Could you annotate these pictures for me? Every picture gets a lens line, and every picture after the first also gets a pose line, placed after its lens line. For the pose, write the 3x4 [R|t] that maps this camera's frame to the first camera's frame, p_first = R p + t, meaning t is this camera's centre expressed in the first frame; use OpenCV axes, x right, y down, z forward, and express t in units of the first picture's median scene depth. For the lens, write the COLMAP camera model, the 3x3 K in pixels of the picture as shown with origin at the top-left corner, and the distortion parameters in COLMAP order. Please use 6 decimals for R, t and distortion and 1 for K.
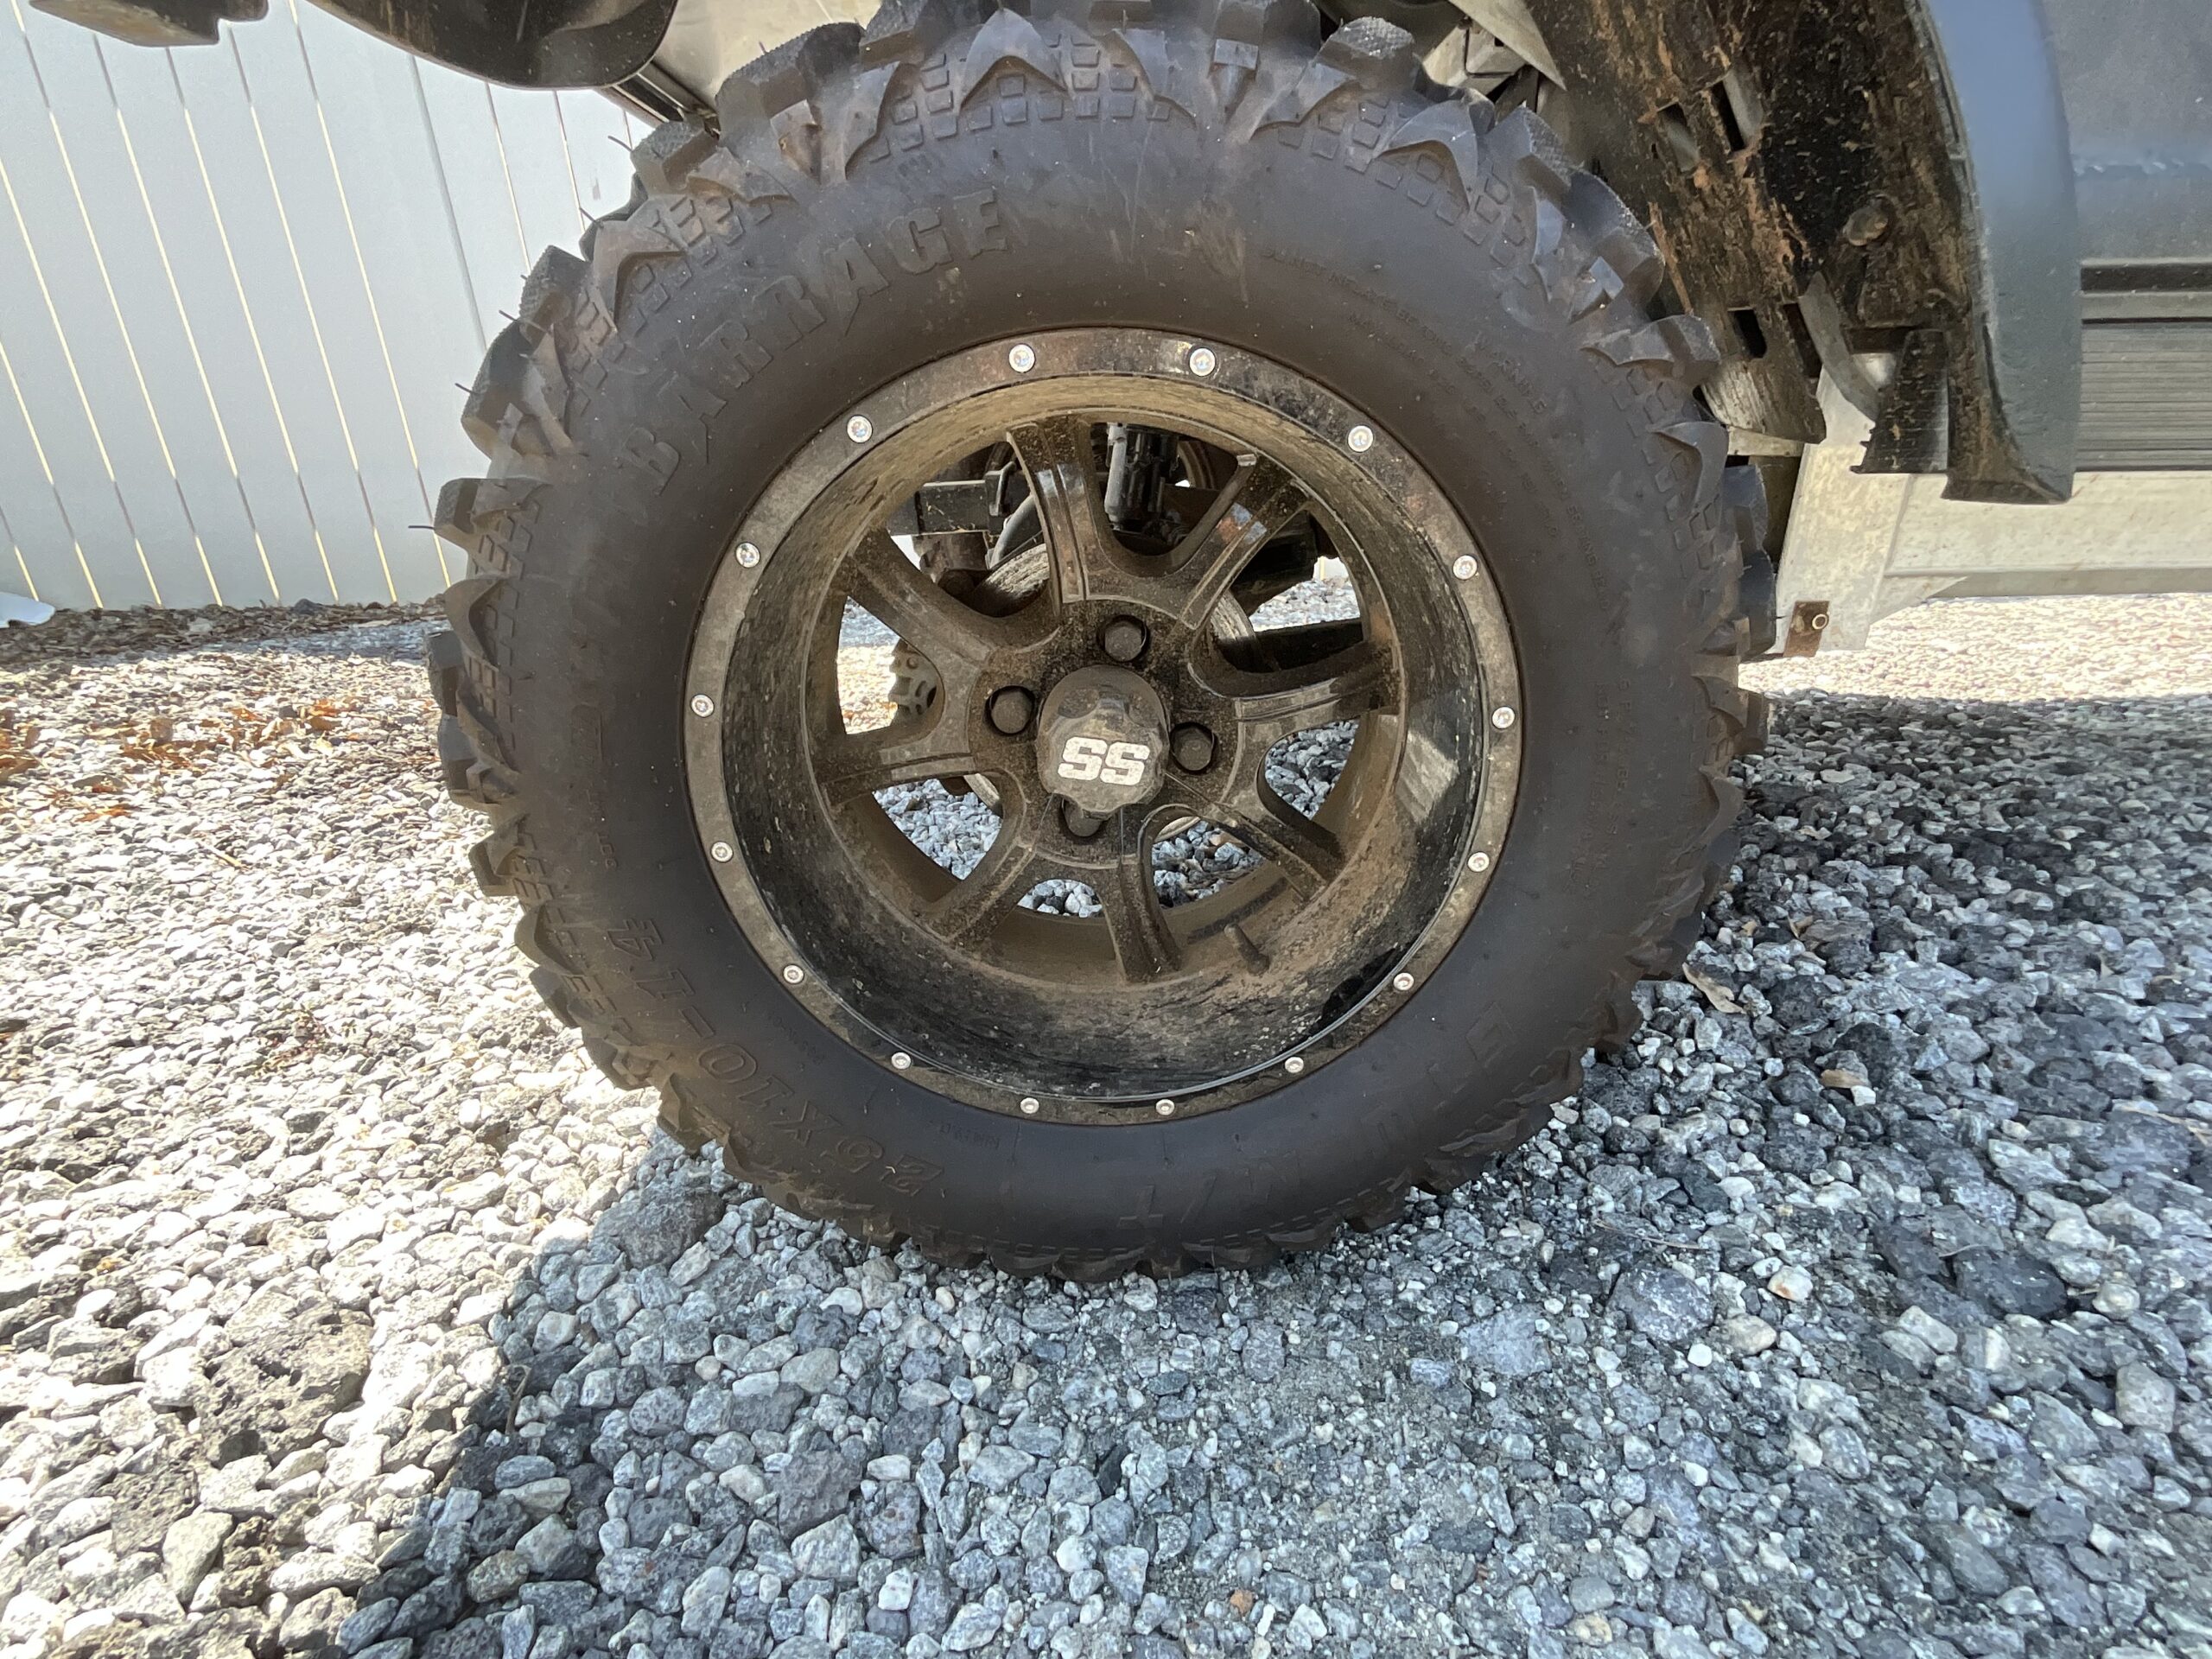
lens RADIAL K [[1039.7, 0, 1096.1], [0, 1039.7, 830.2], [0, 0, 1]] dist [-0.007497, 0.007156]
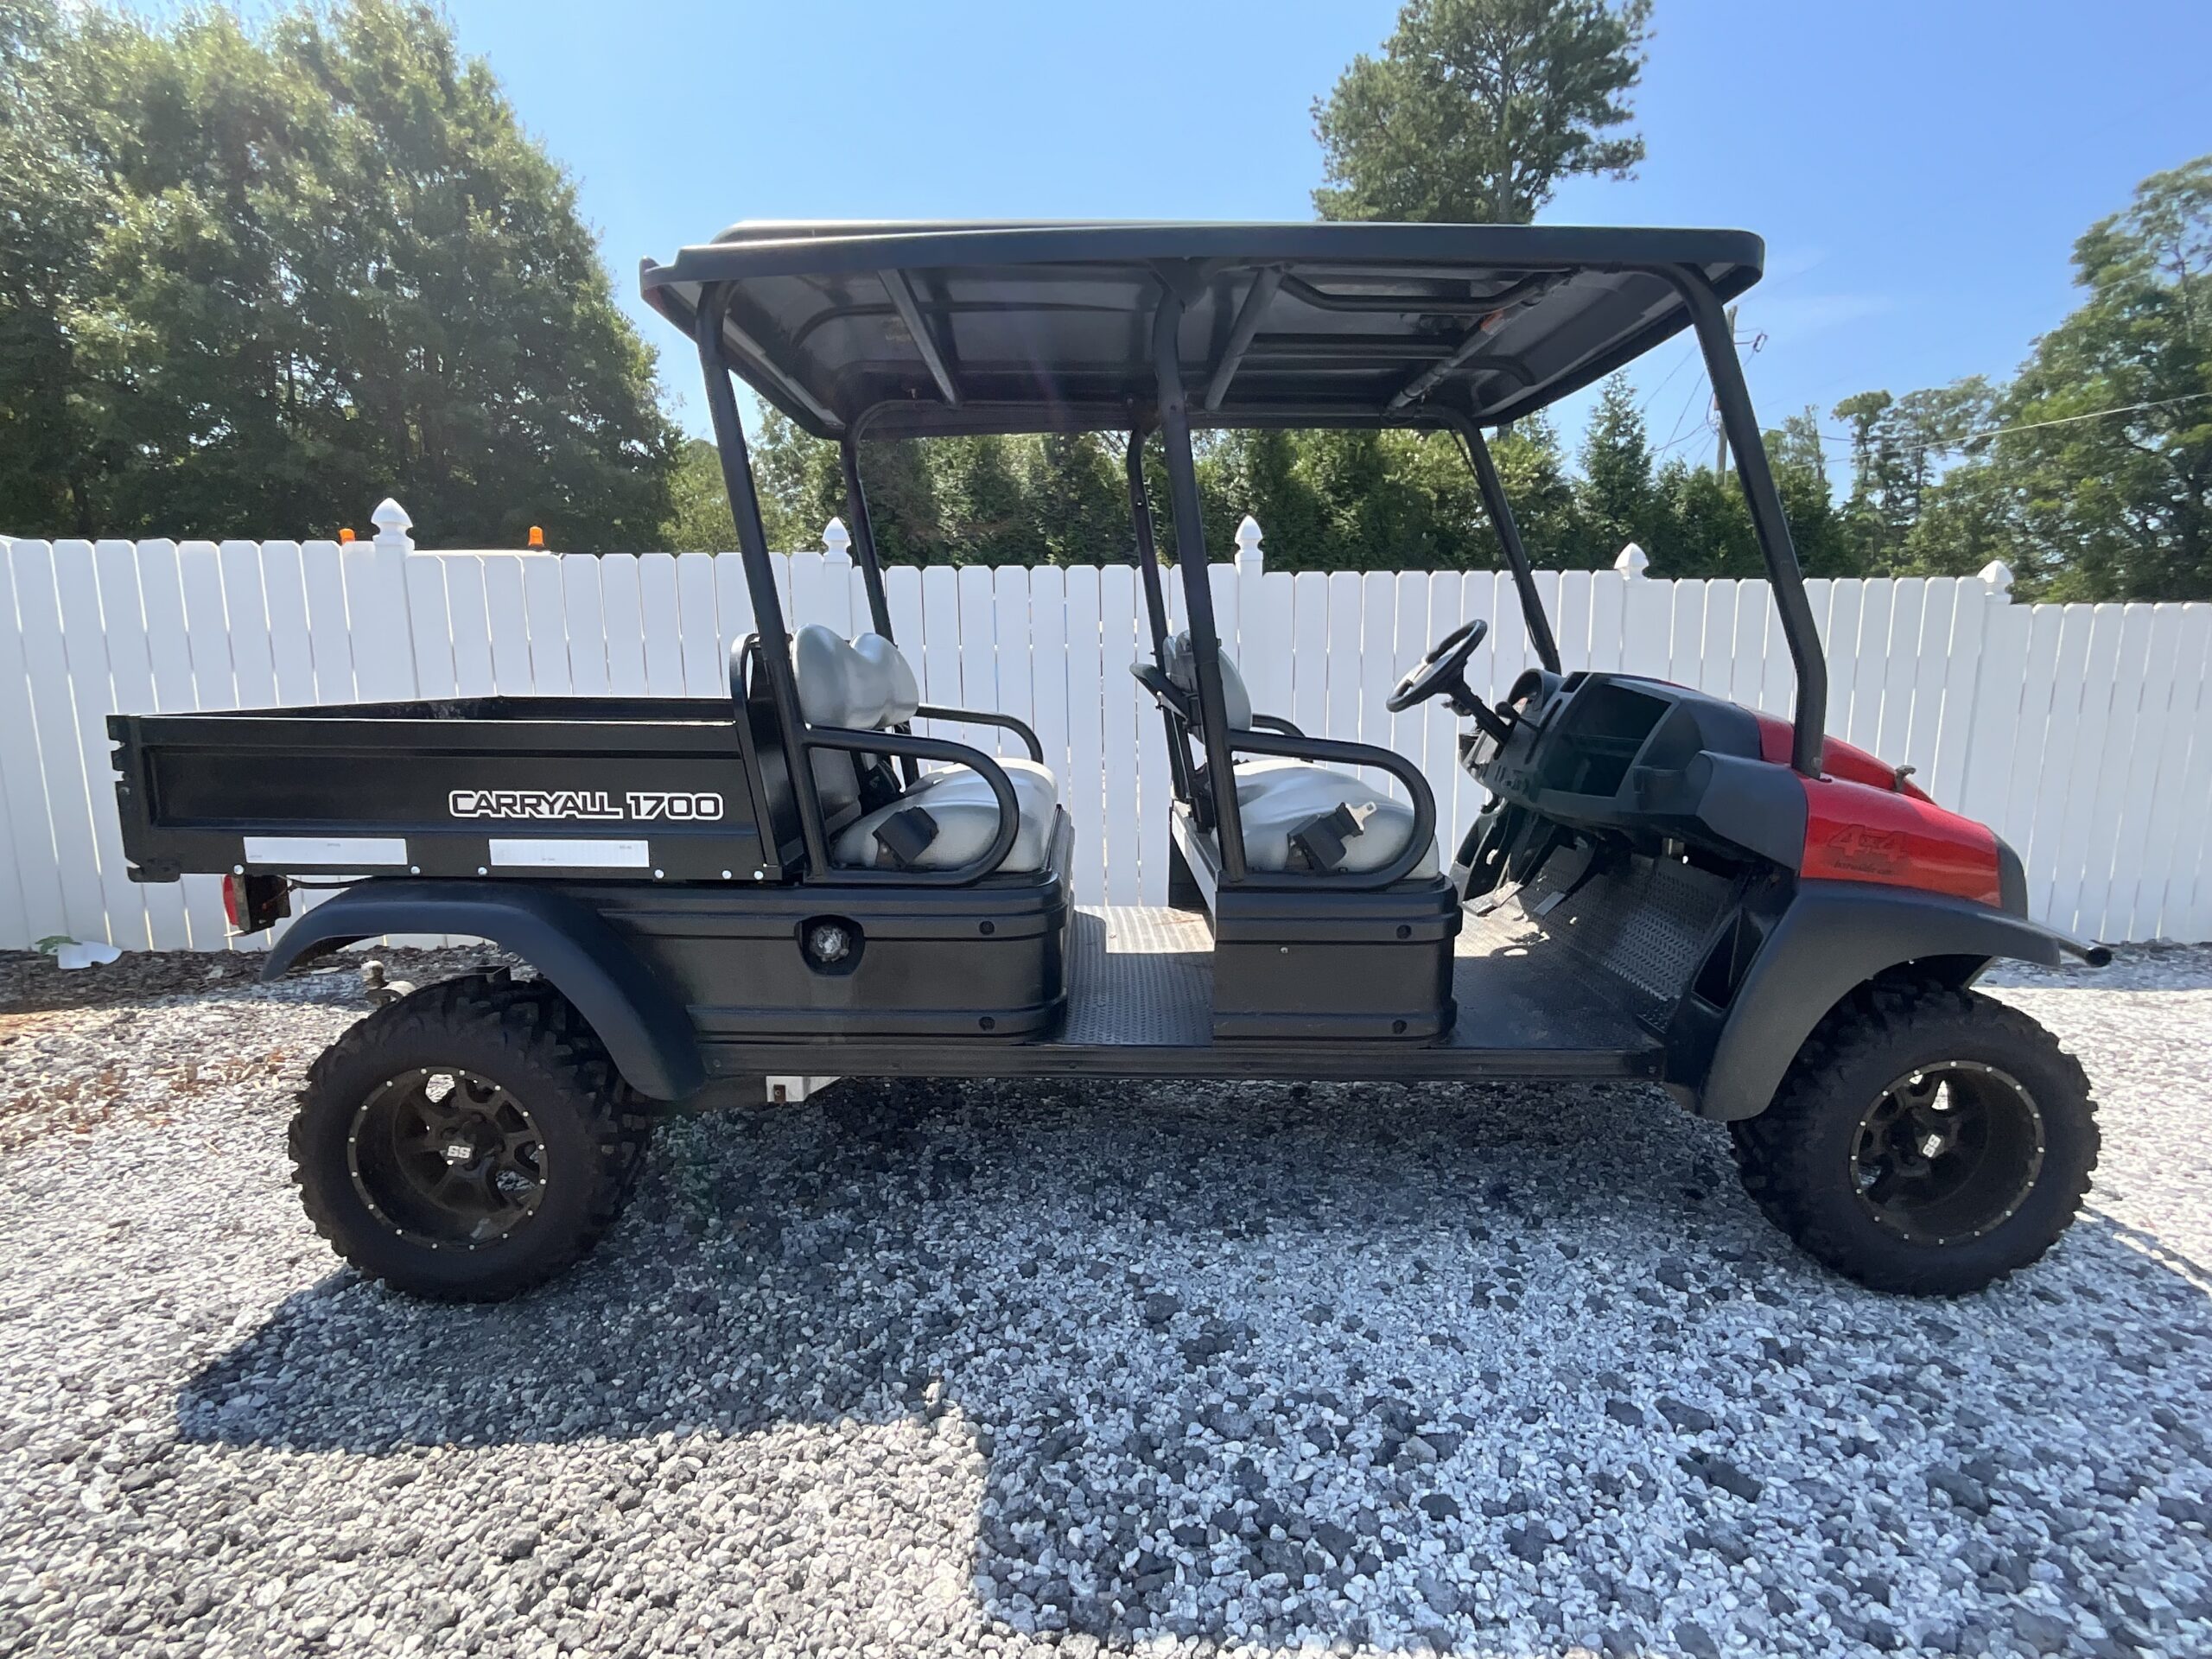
lens RADIAL K [[1039.7, 0, 1100.7], [0, 1039.7, 832.4], [0, 0, 1]] dist [-0.007497, 0.007156]
pose [[0.999493, 0.029283, 0.012464, 1.516702], [-0.025743, 0.974160, -0.224387, -0.275052], [-0.018712, 0.223952, 0.974420, -2.029289]]
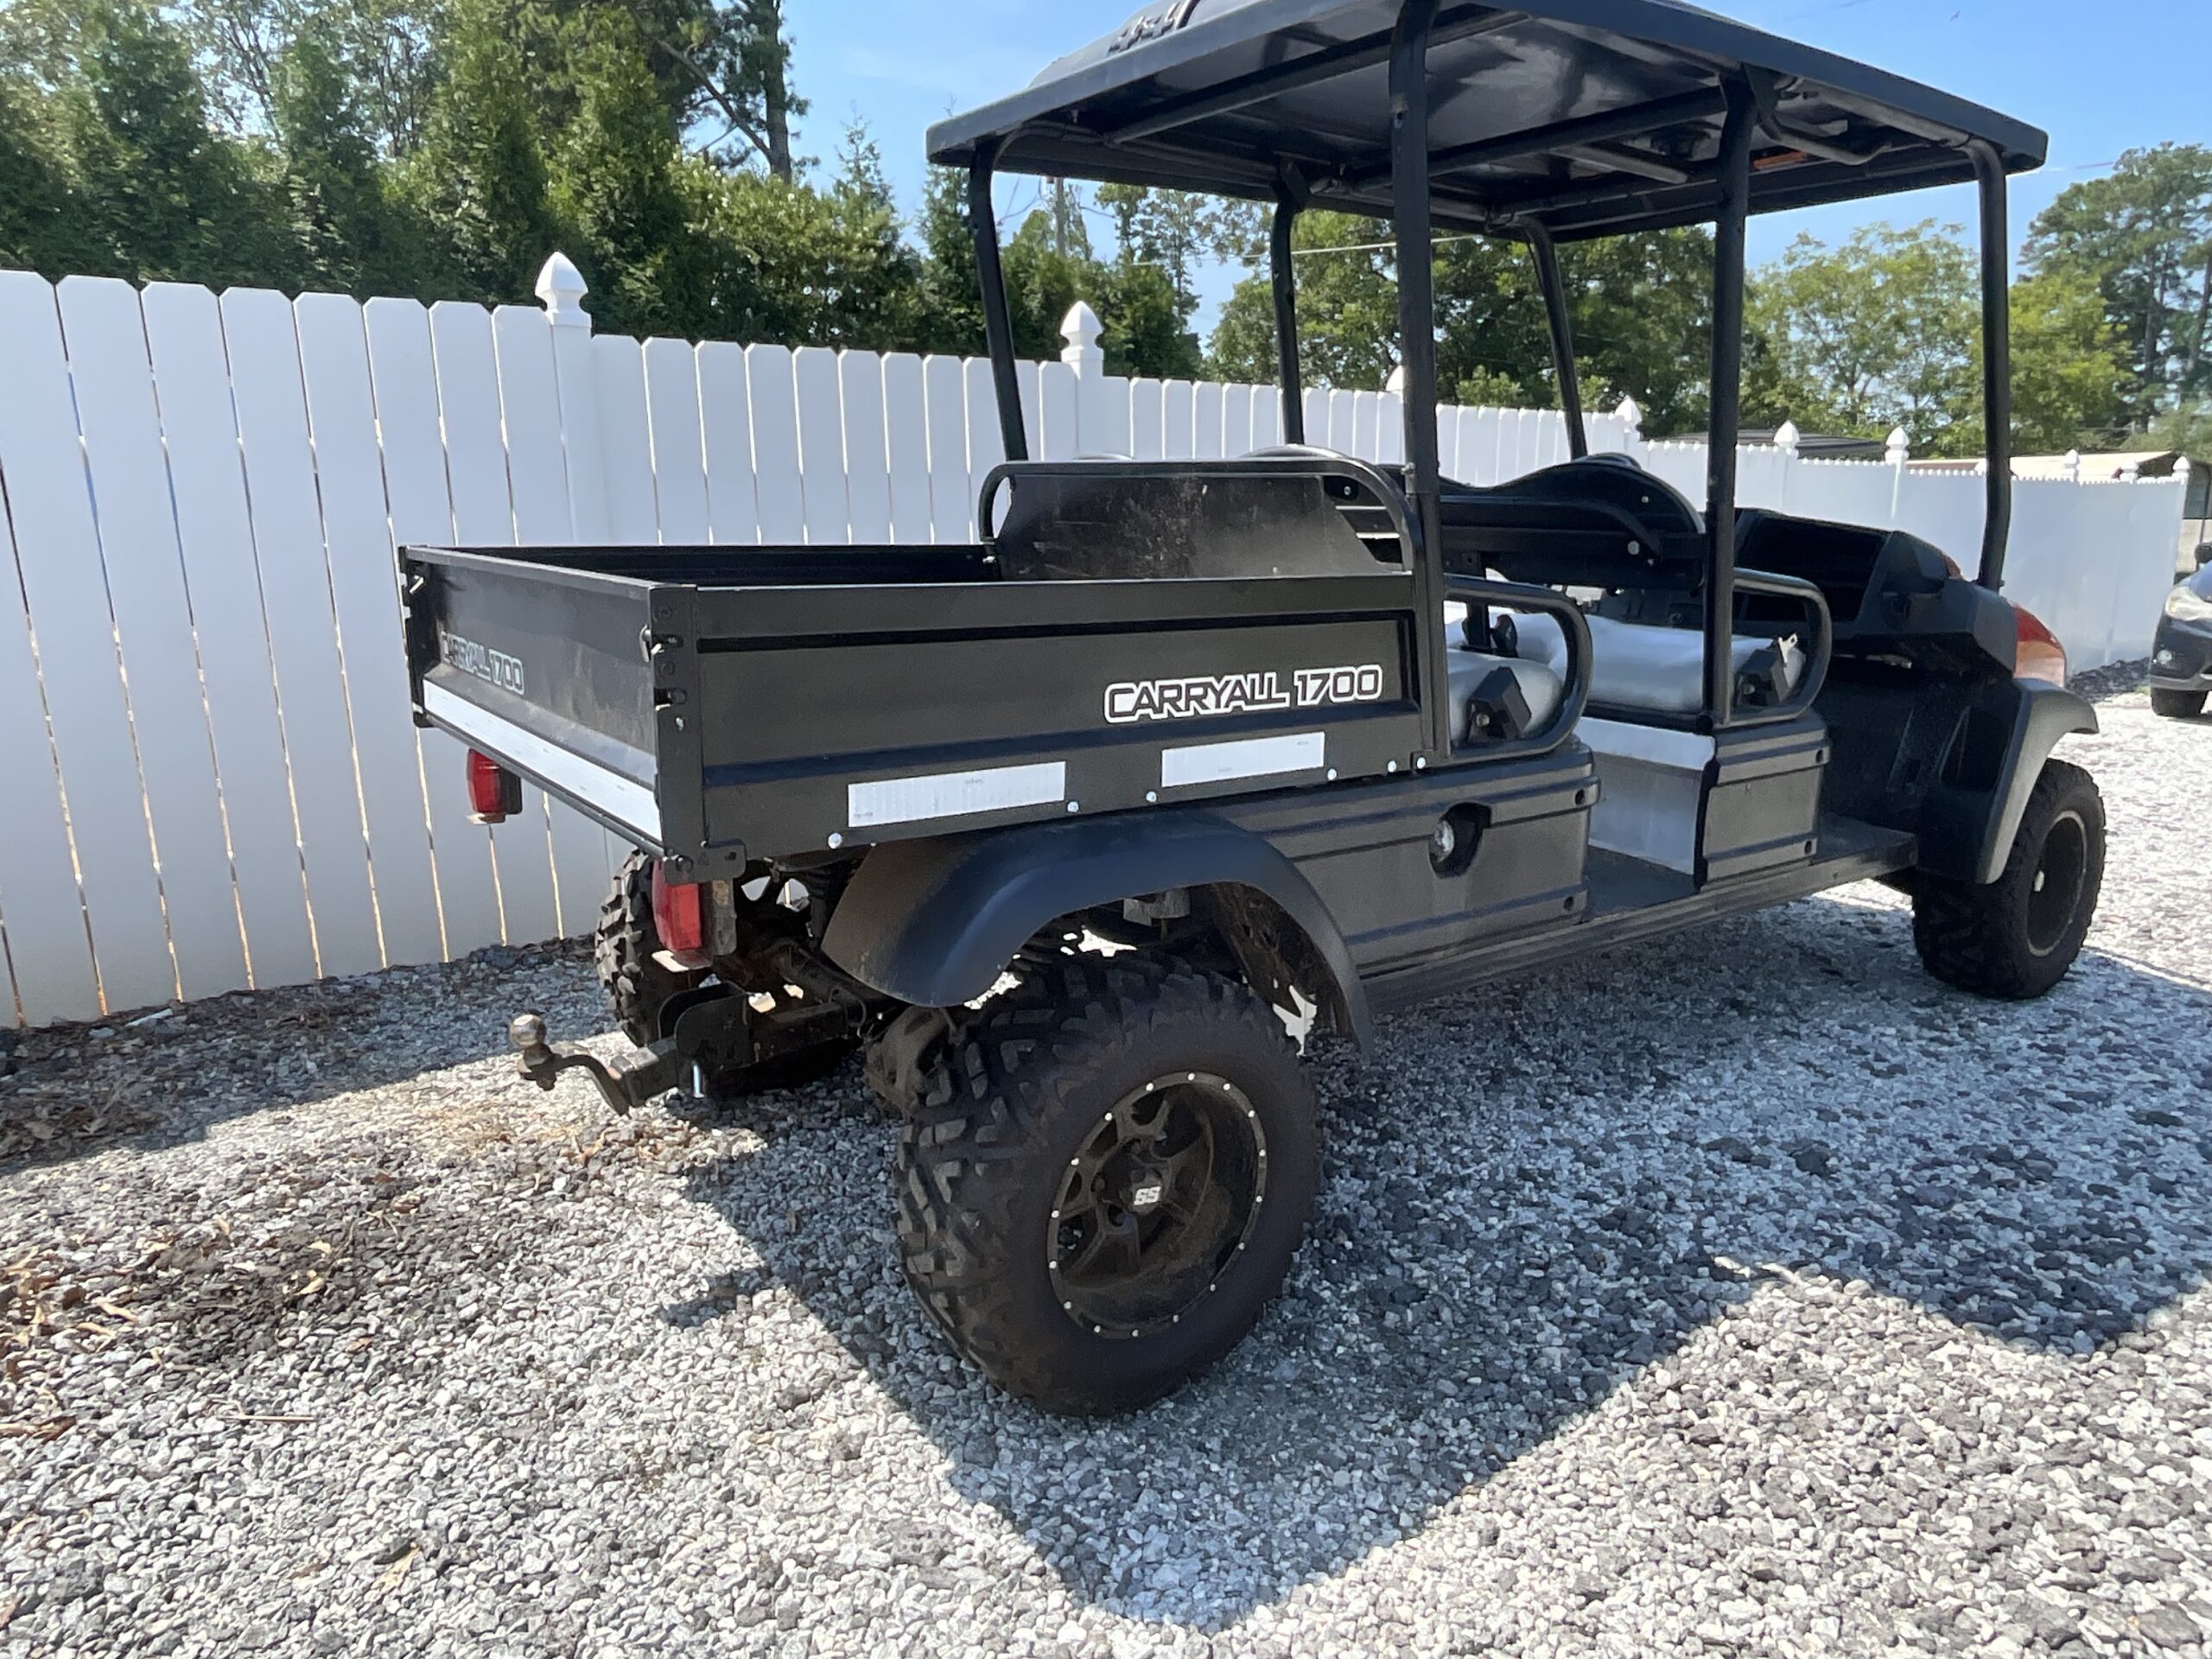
lens RADIAL K [[1428.2, 0, 1099.0], [0, 1428.2, 828.6], [0, 0, 1]] dist [-0.014476, 0.011432]
pose [[0.809739, -0.099091, 0.578362, -1.427325], [0.191247, 0.976386, -0.100471, -0.431133], [-0.554749, 0.191966, 0.809569, -1.429465]]
